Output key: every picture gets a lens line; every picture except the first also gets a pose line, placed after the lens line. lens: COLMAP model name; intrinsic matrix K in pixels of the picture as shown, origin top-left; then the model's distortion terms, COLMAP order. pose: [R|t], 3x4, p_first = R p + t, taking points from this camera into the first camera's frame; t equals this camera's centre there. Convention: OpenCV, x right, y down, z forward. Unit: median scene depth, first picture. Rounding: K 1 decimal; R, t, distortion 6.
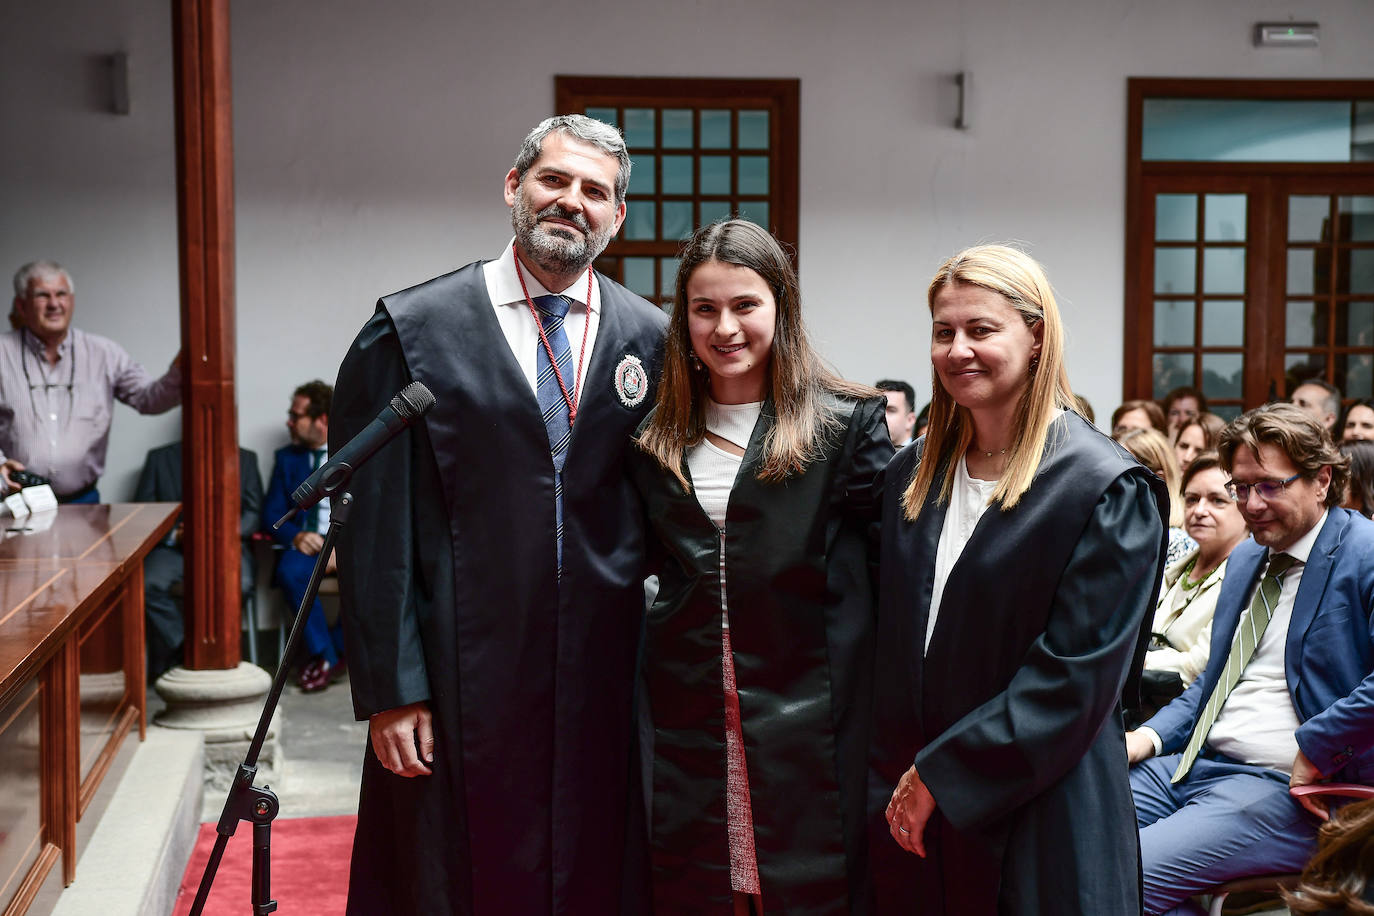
lens RADIAL K [[1994.7, 0, 690.3], [0, 1994.7, 472.8], [0, 0, 1]] dist [0.109097, 0.006213]
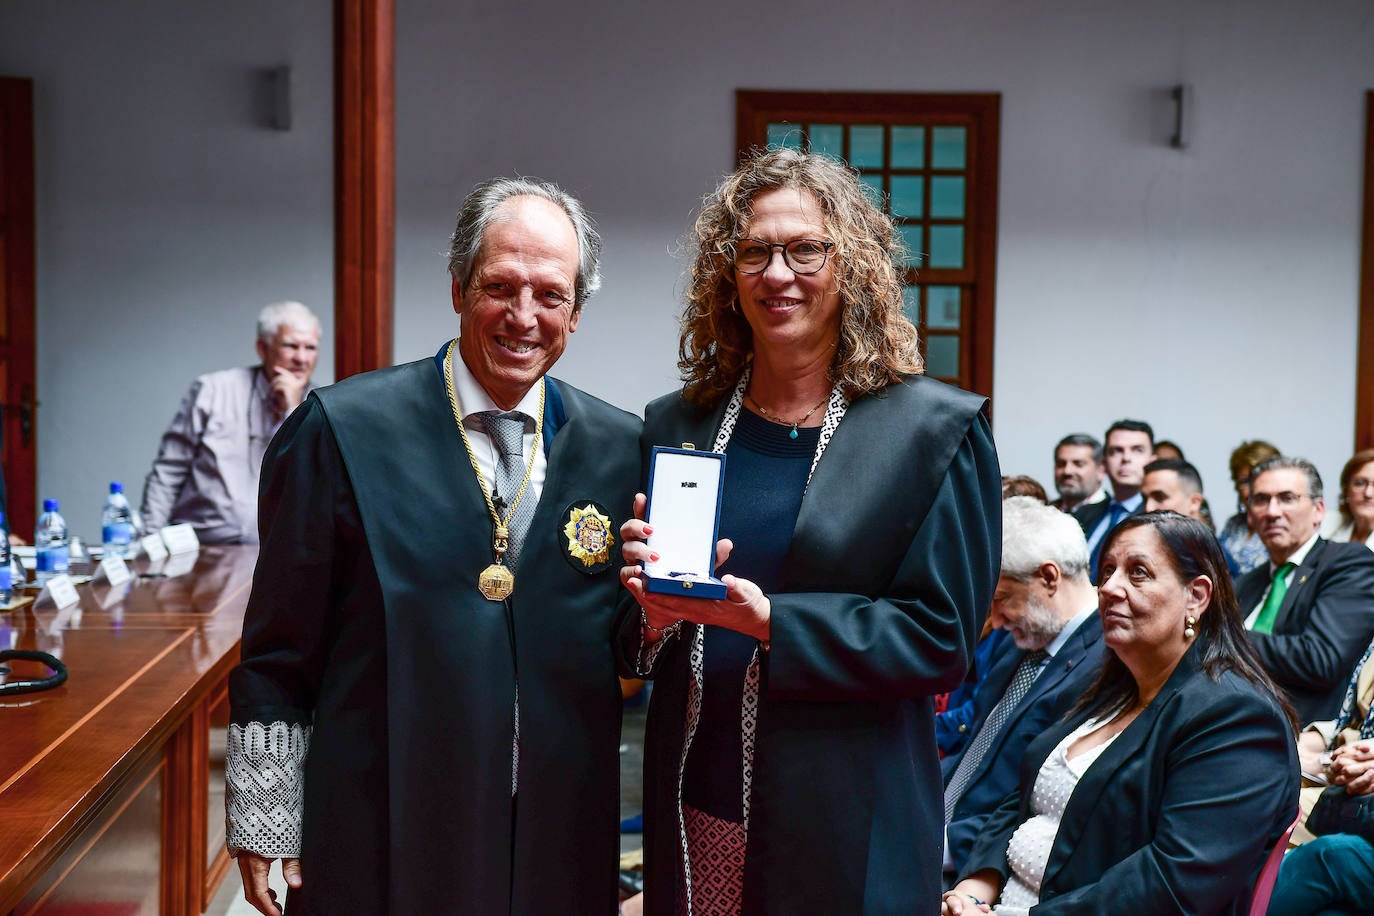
lens RADIAL K [[2006.4, 0, 679.7], [0, 2006.4, 461.3], [0, 0, 1]] dist [0.078502, 0.065195]
pose [[0.996433, 0.016580, -0.082742, -0.018767], [-0.018390, 0.999607, -0.021162, -0.006793], [0.082359, 0.022608, 0.996346, 0.095137]]
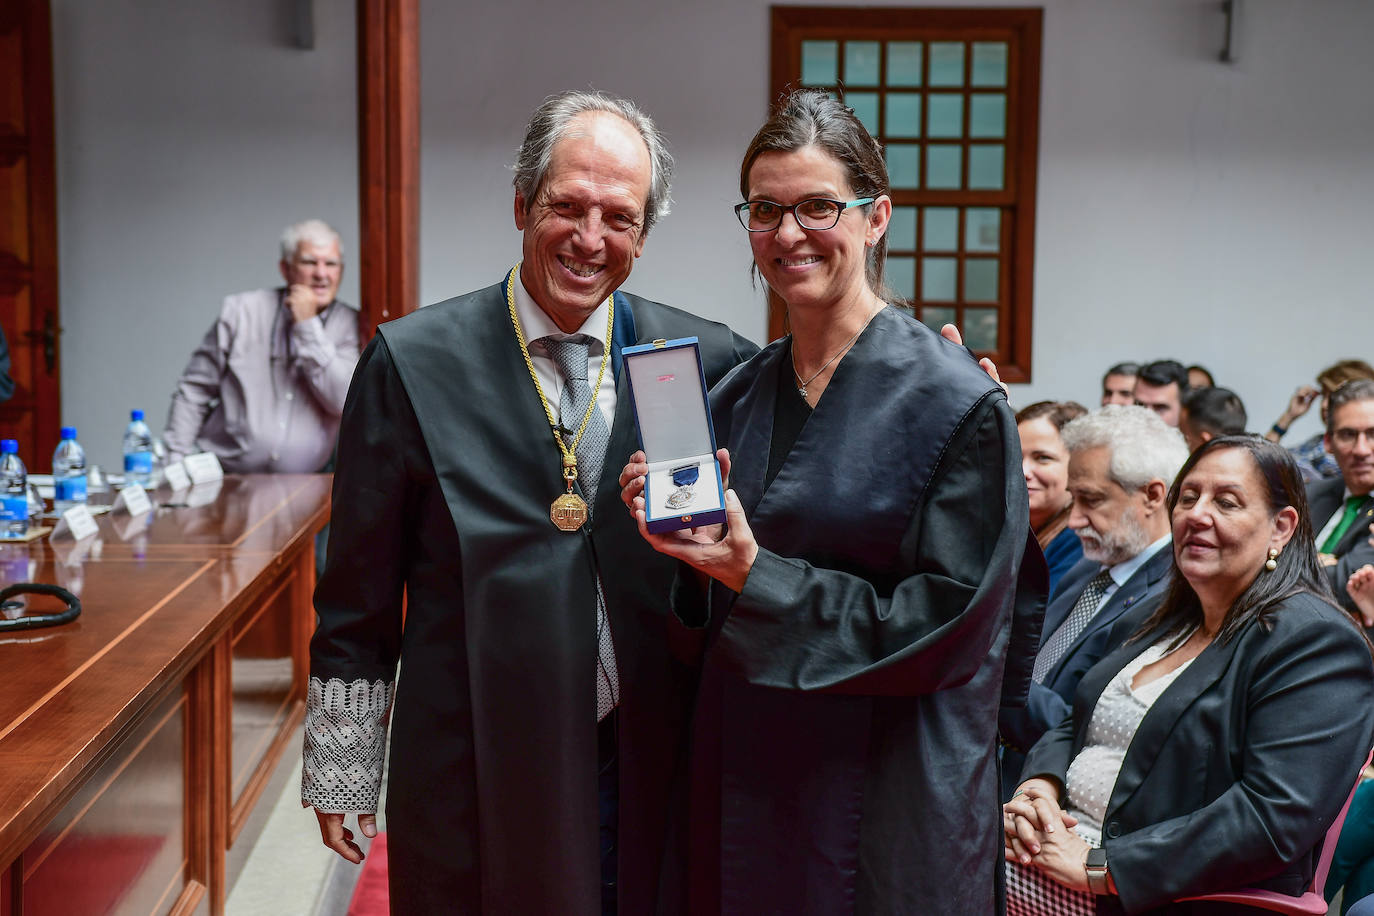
lens RADIAL K [[1999.0, 0, 679.8], [0, 1999.0, 478.9], [0, 0, 1]] dist [0.093996, -0.008357]
pose [[0.995035, 0.019207, -0.097659, -0.021694], [-0.016908, 0.999561, 0.024310, -0.007064], [0.098083, -0.022538, 0.994923, 0.119168]]
